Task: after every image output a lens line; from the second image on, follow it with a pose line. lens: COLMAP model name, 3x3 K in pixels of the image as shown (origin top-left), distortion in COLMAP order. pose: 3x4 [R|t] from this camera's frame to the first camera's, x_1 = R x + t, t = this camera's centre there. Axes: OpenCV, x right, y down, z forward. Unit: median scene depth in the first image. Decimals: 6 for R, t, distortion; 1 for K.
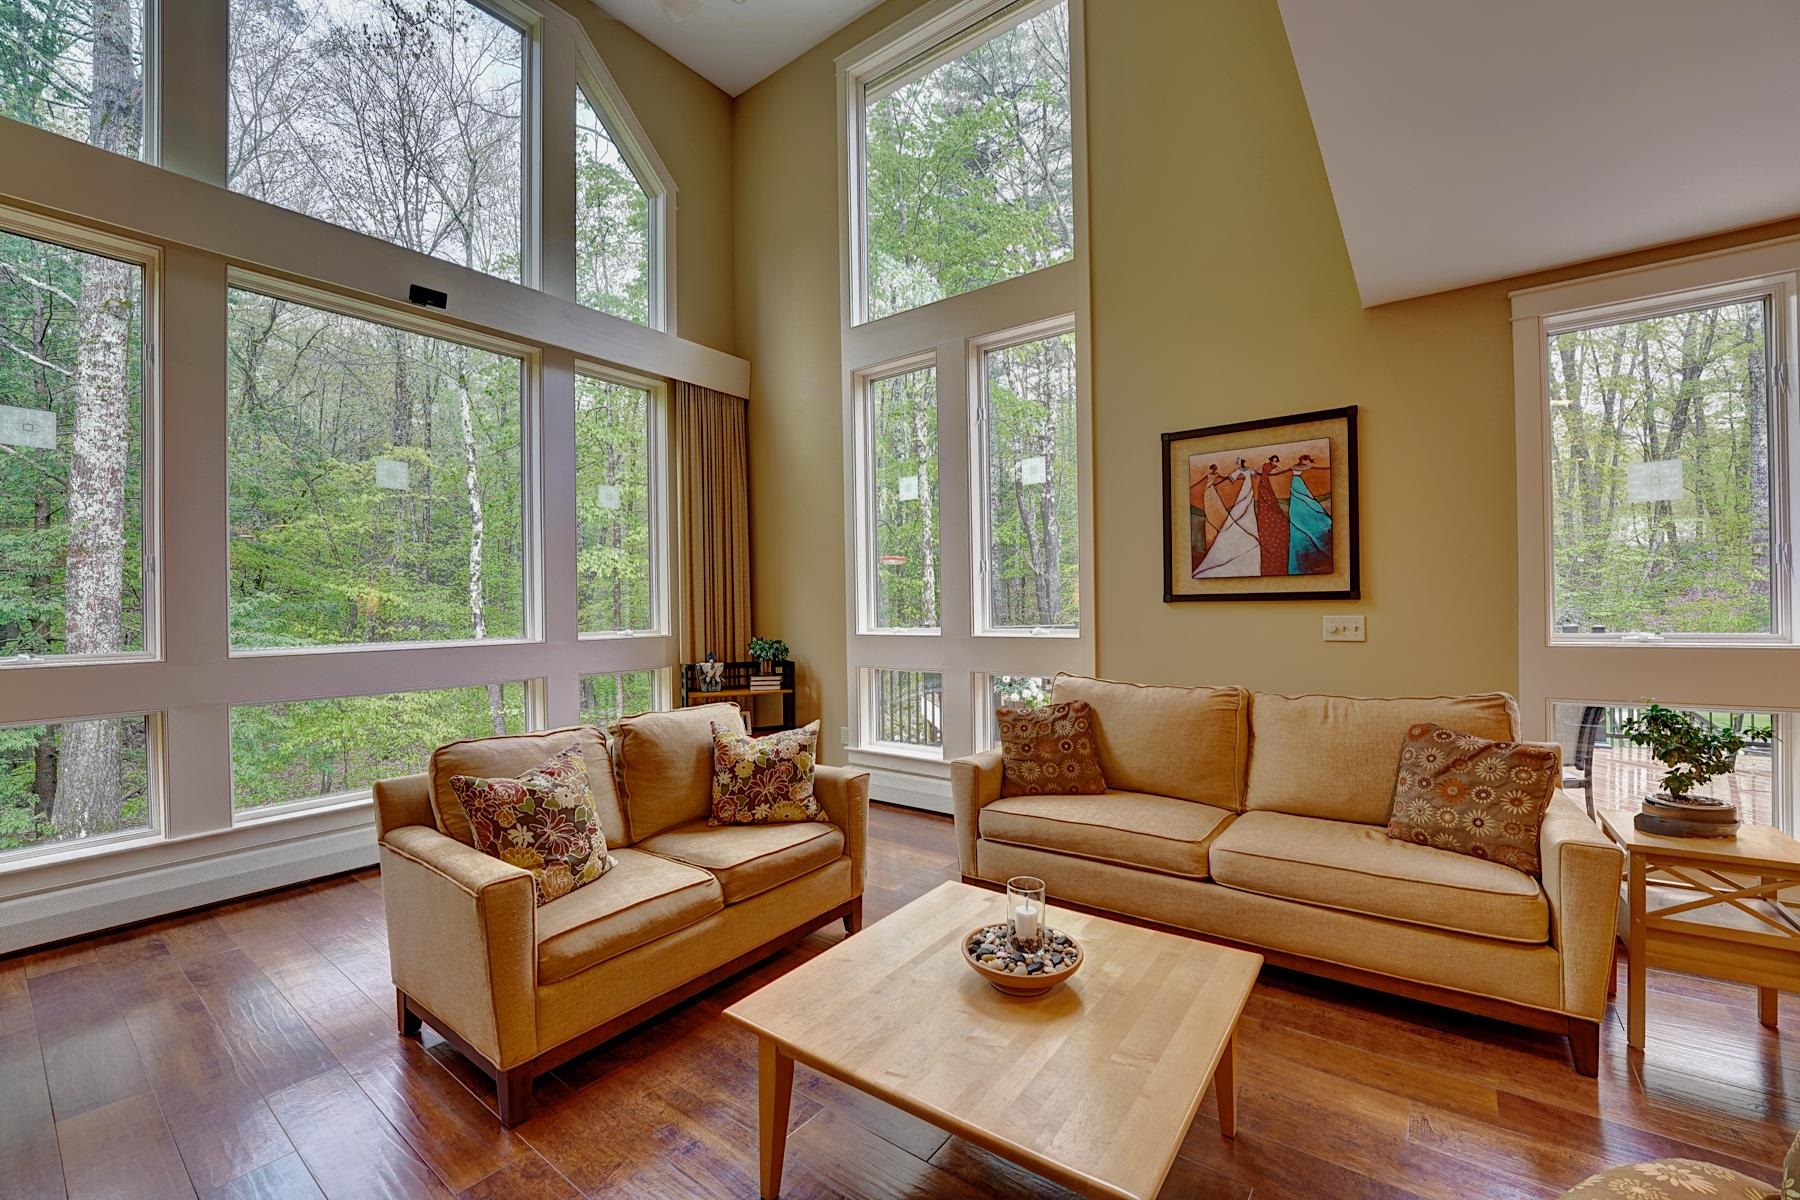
lens RADIAL K [[731.3, 0, 896.2], [0, 731.3, 606.5], [0, 0, 1]] dist [-0.030525, 0.003594]
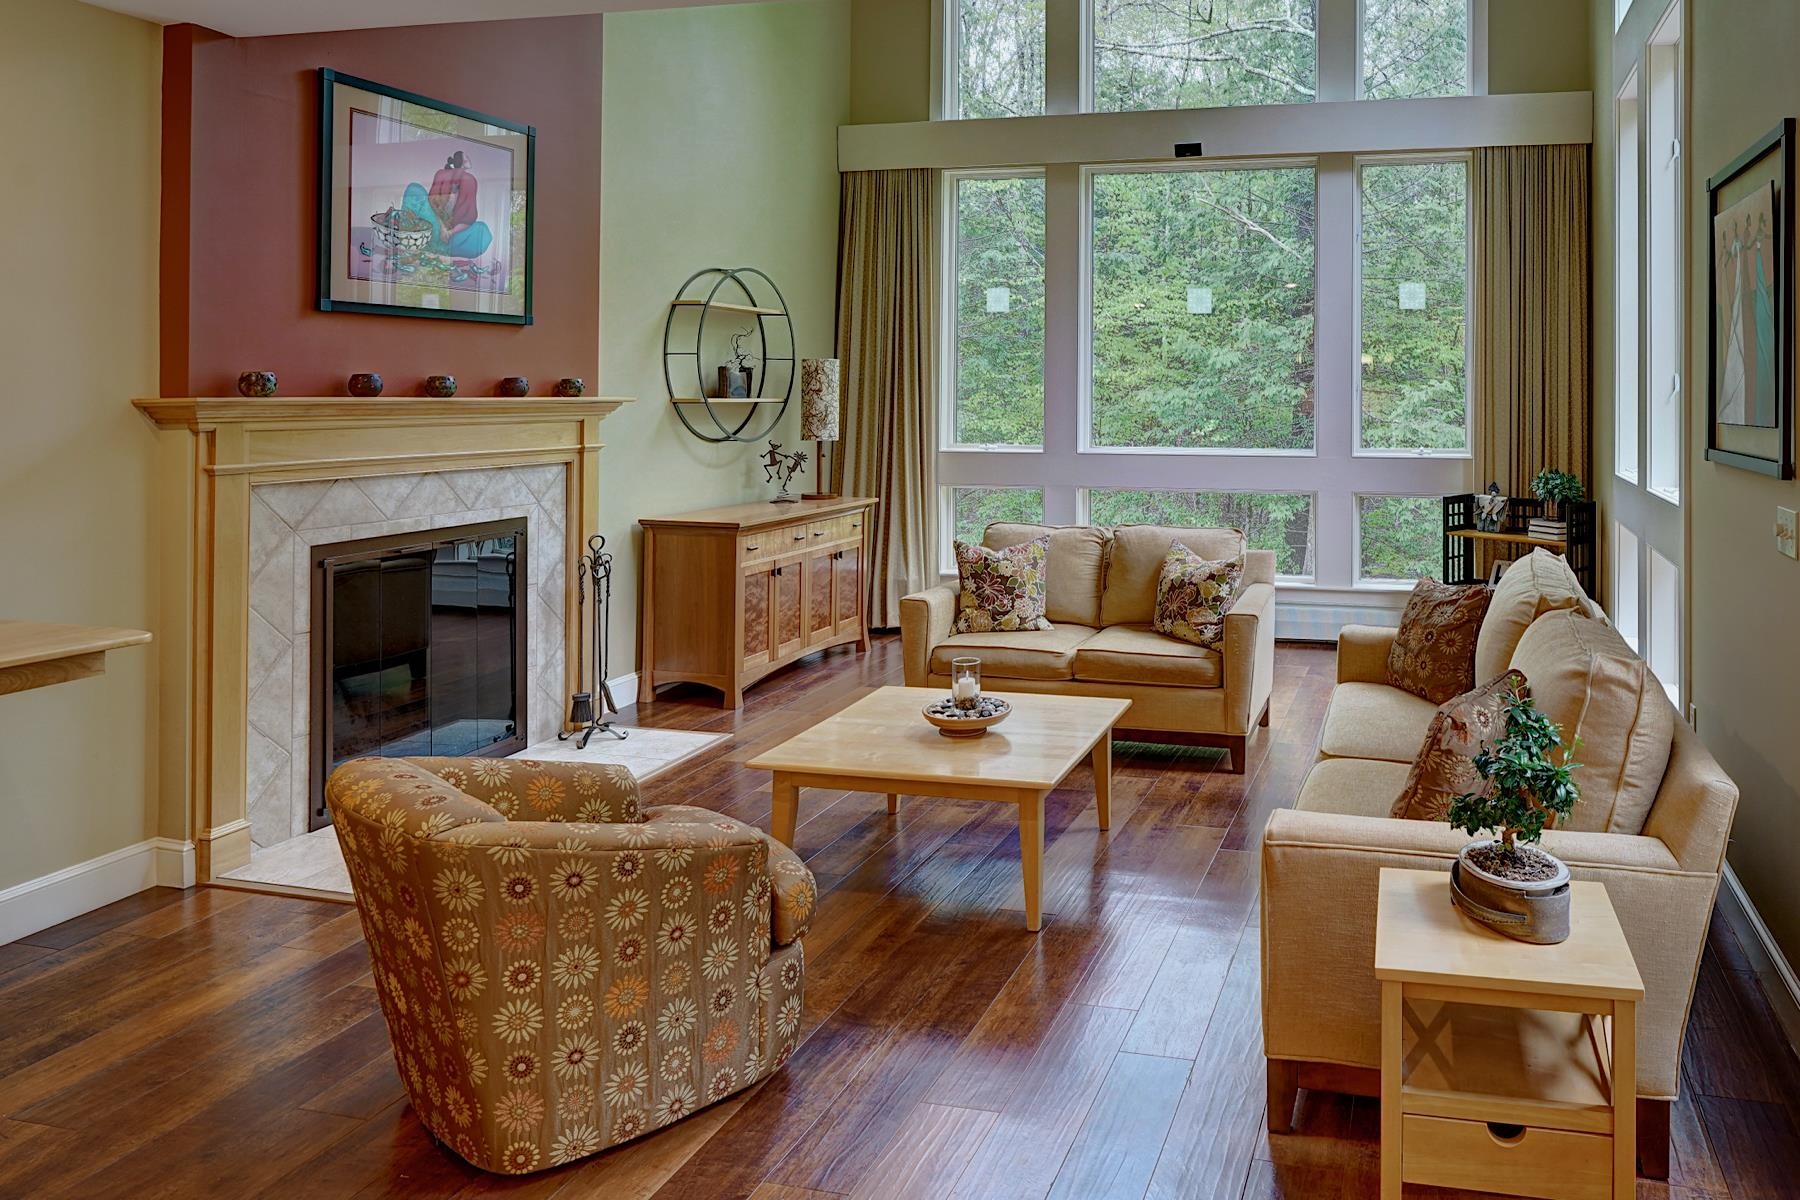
lens RADIAL K [[1206.1, 0, 1191.4], [0, 1206.1, 383.6], [0, 0, 1]] dist [-0.007944, -0.005788]
pose [[0.419967, 0.010967, -0.907473, 1.238398], [-0.009190, 0.999927, 0.007832, -0.081354], [0.907493, 0.005051, 0.420037, 0.225408]]
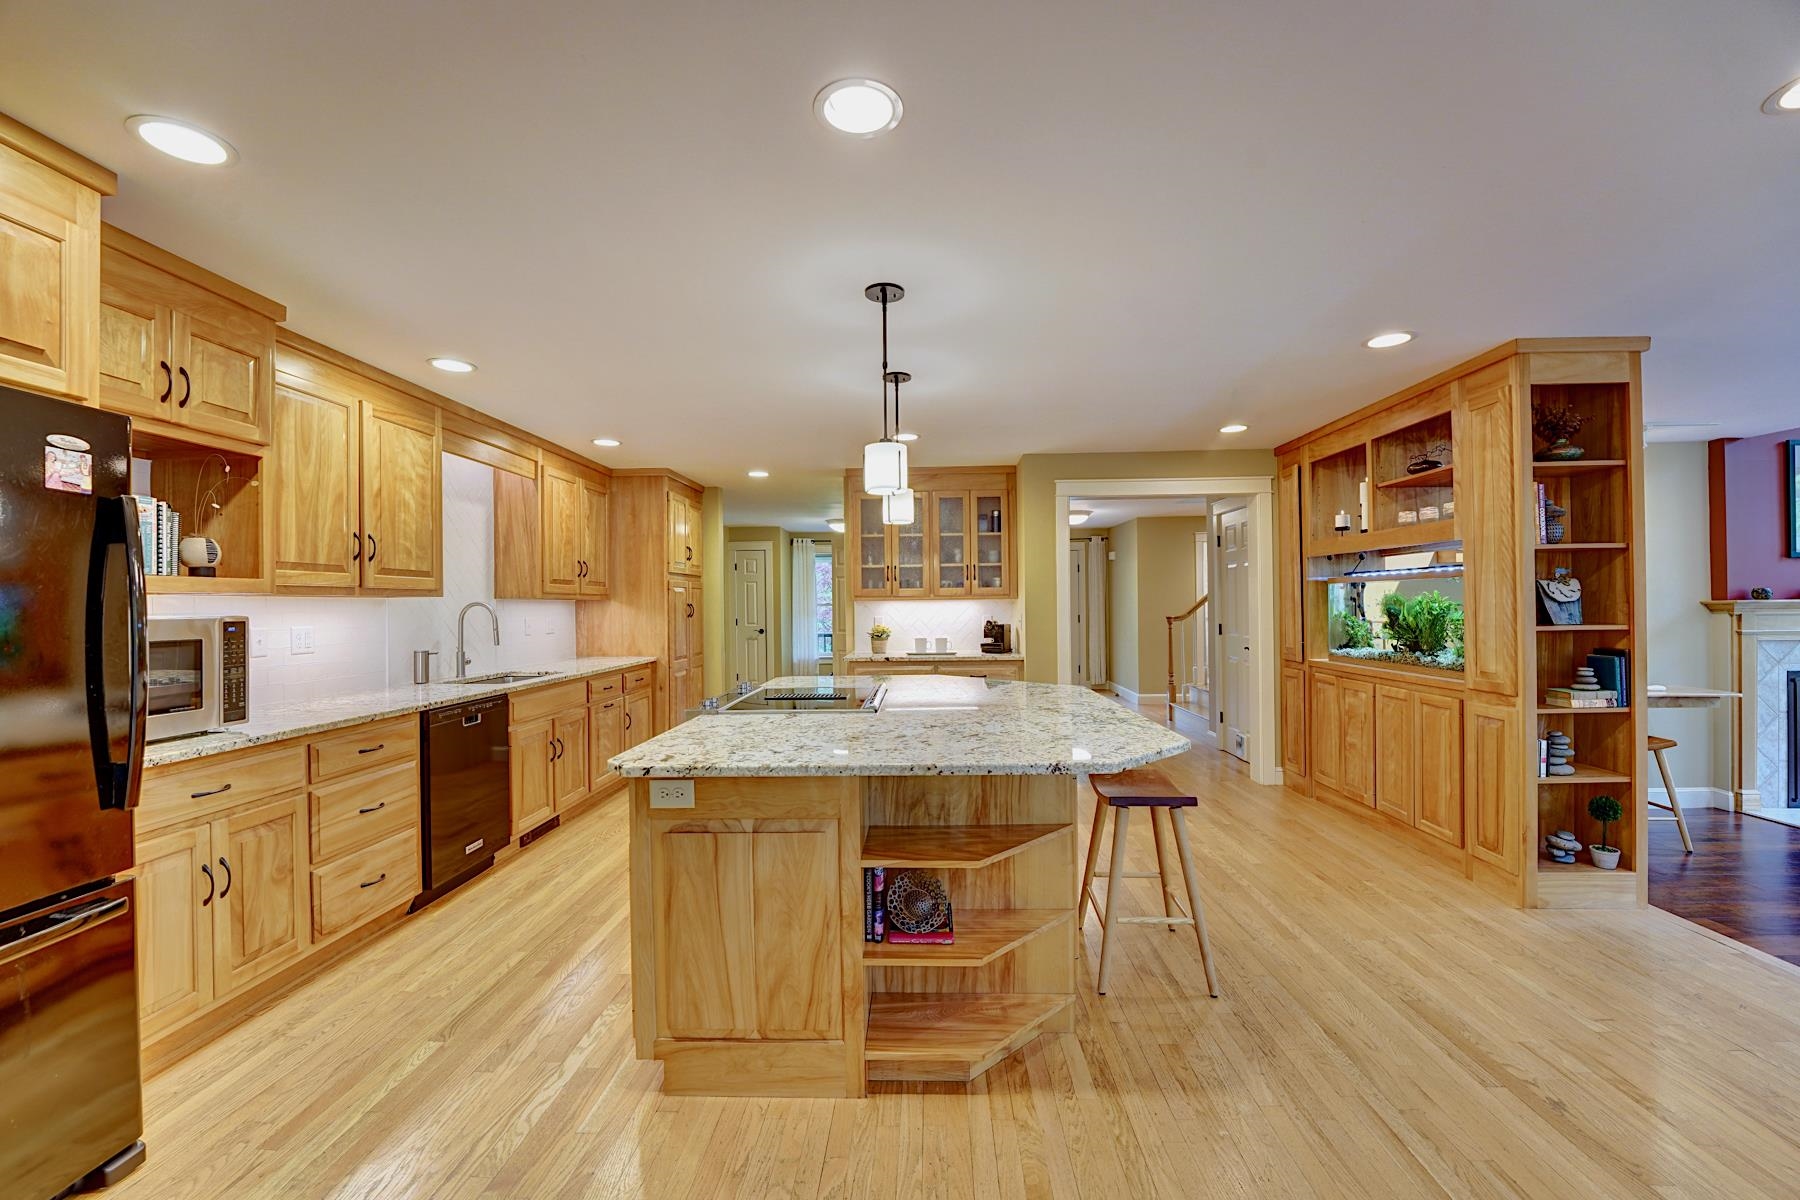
lens RADIAL K [[731.3, 0, 896.2], [0, 731.3, 606.5], [0, 0, 1]] dist [-0.030525, 0.003594]
pose [[-0.829150, 0.027704, -0.558339, 2.159049], [0.026133, 0.999600, 0.010792, -0.101123], [0.558415, -0.005643, -0.829543, 0.104958]]
